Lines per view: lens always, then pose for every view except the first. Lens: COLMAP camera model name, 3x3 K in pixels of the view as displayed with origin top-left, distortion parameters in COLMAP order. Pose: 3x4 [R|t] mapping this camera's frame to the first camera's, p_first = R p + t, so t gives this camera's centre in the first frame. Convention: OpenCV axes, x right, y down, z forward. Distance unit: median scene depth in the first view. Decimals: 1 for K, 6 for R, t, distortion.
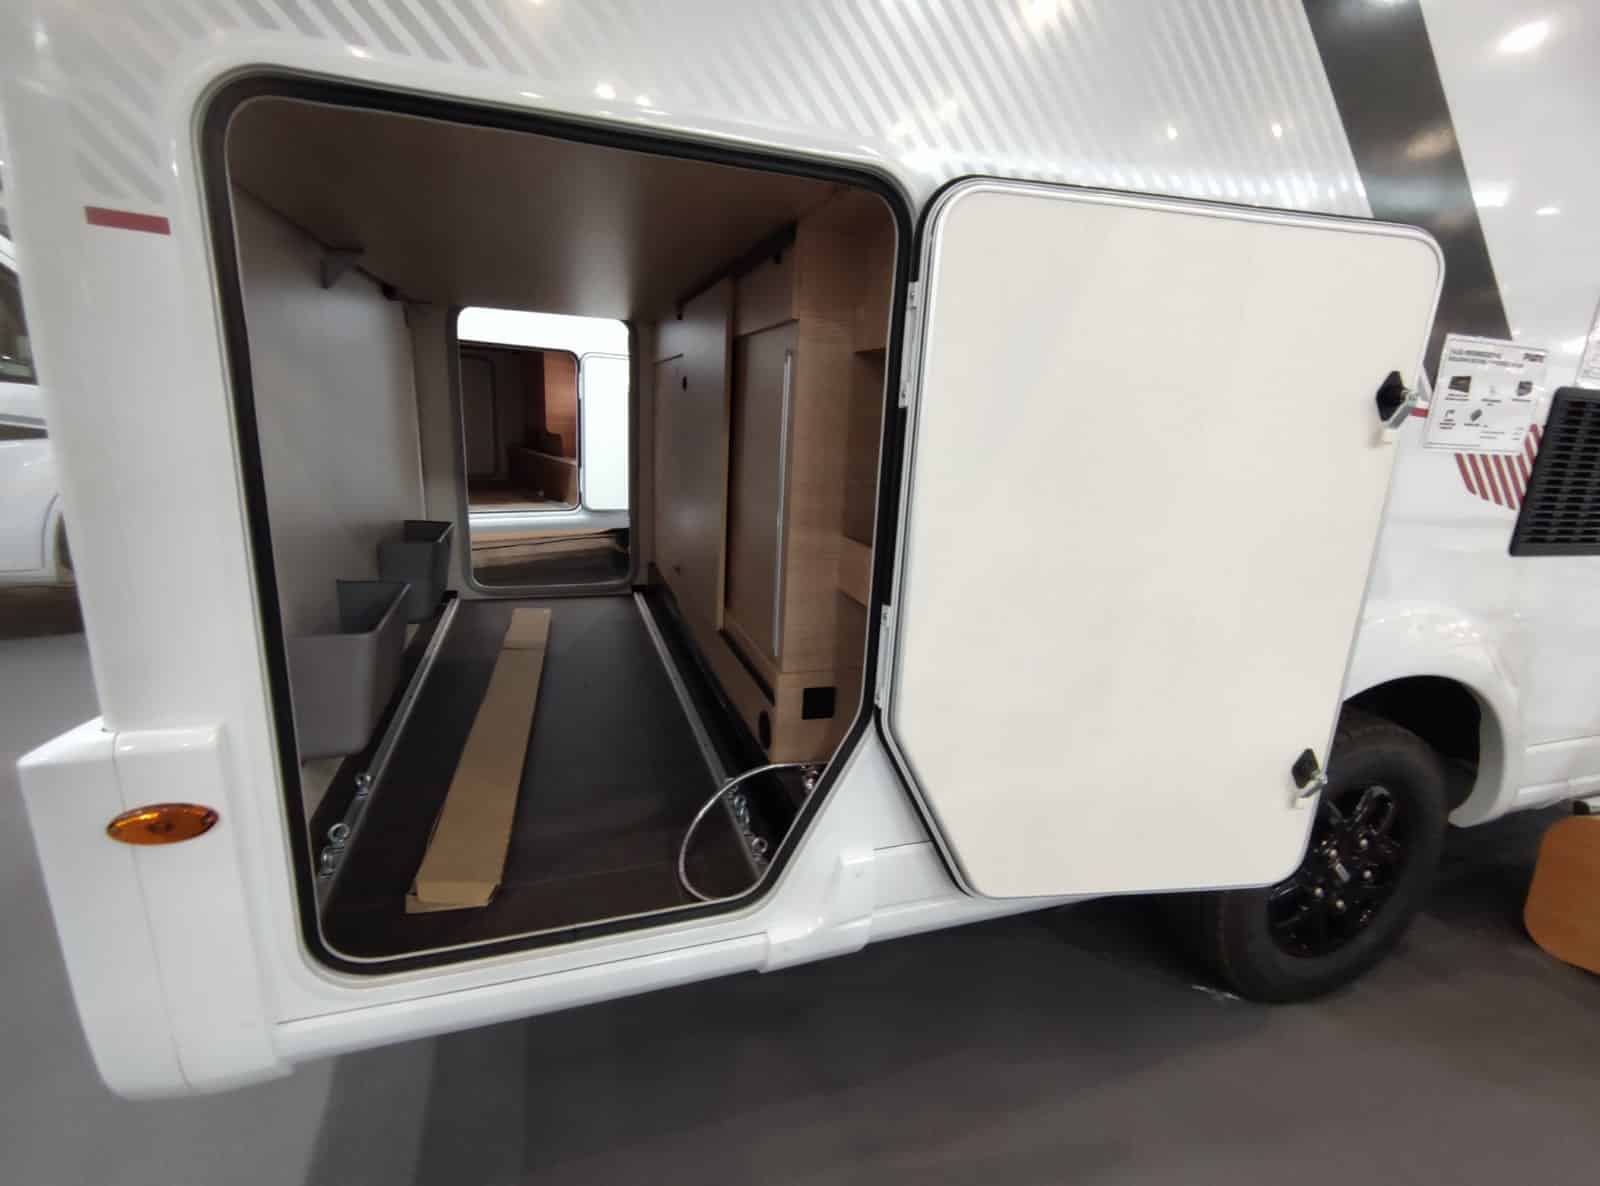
lens RADIAL K [[728.2, 0, 800.0], [0, 728.2, 593.0], [0, 0, 1]] dist [-0.000984, 0.001532]
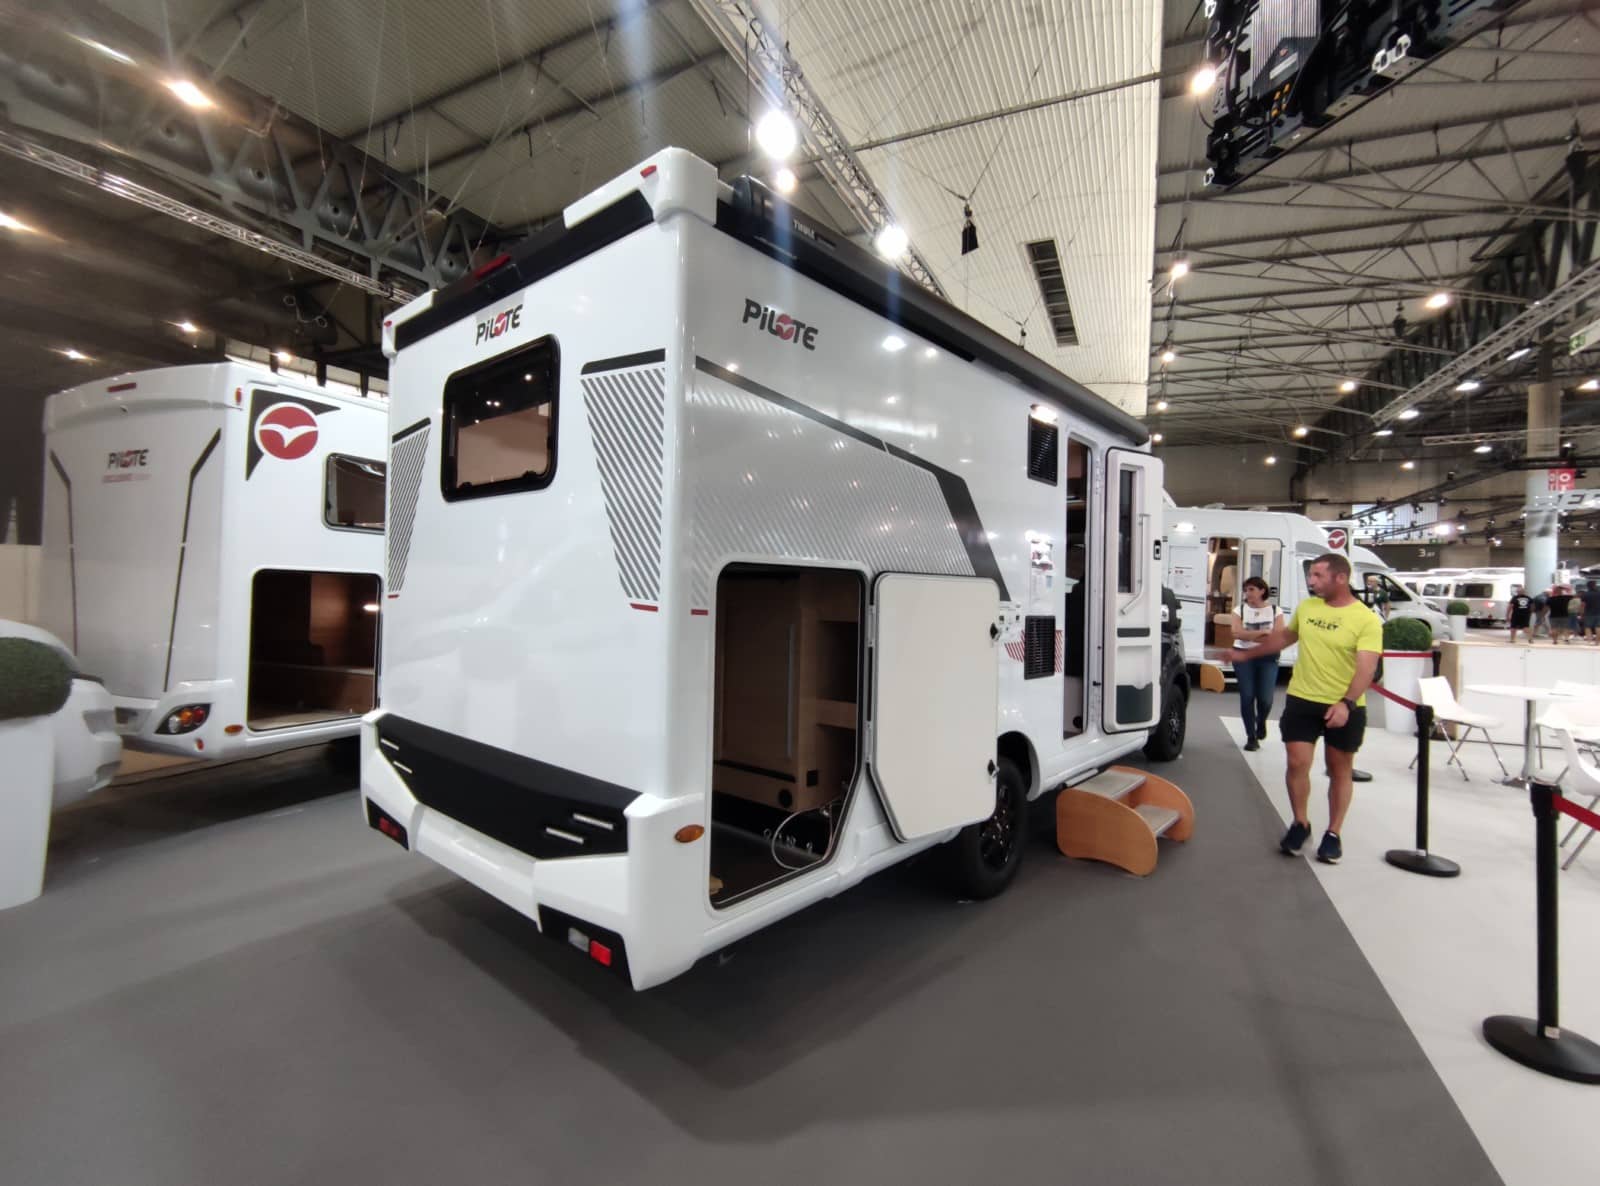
lens RADIAL K [[728.2, 0, 800.0], [0, 728.2, 593.0], [0, 0, 1]] dist [-0.000984, 0.001532]
pose [[0.862984, -0.029410, 0.504375, -1.046589], [0.144036, 0.971197, -0.189814, 0.023559], [-0.484265, 0.236455, 0.842364, -0.891139]]
